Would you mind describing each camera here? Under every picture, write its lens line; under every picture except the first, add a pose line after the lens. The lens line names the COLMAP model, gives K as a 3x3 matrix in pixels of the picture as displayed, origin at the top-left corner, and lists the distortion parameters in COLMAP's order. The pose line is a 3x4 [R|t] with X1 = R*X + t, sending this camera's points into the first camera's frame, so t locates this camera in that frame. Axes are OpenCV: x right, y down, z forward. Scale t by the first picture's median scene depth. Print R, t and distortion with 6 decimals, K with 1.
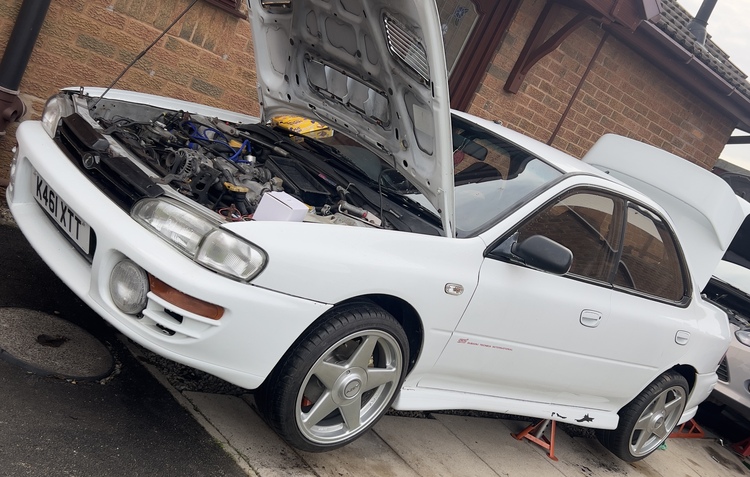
lens RADIAL K [[877.0, 0, 371.3], [0, 877.0, 237.1], [0, 0, 1]] dist [0.027556, 0.000000]
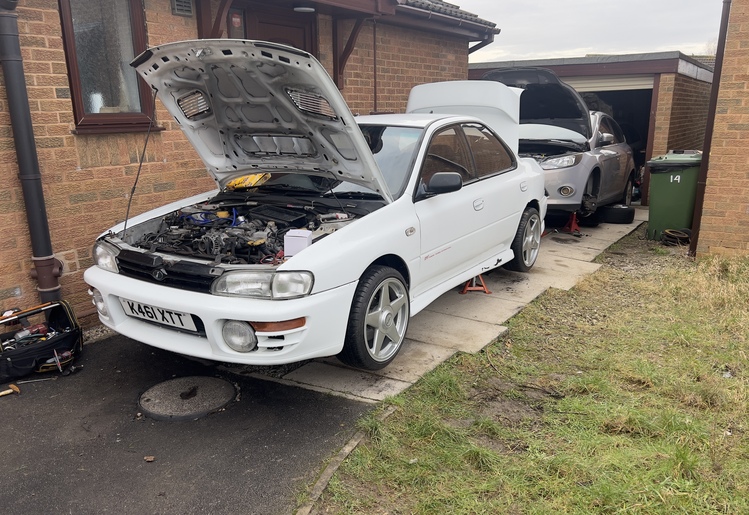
lens RADIAL K [[603.4, 0, 378.9], [0, 603.4, 257.6], [0, 0, 1]] dist [0.018643, -0.000077]
pose [[0.865279, -0.483929, 0.130786, -0.108862], [0.466529, 0.872849, 0.143124, -0.074027], [-0.183419, -0.062826, 0.981025, -0.029101]]
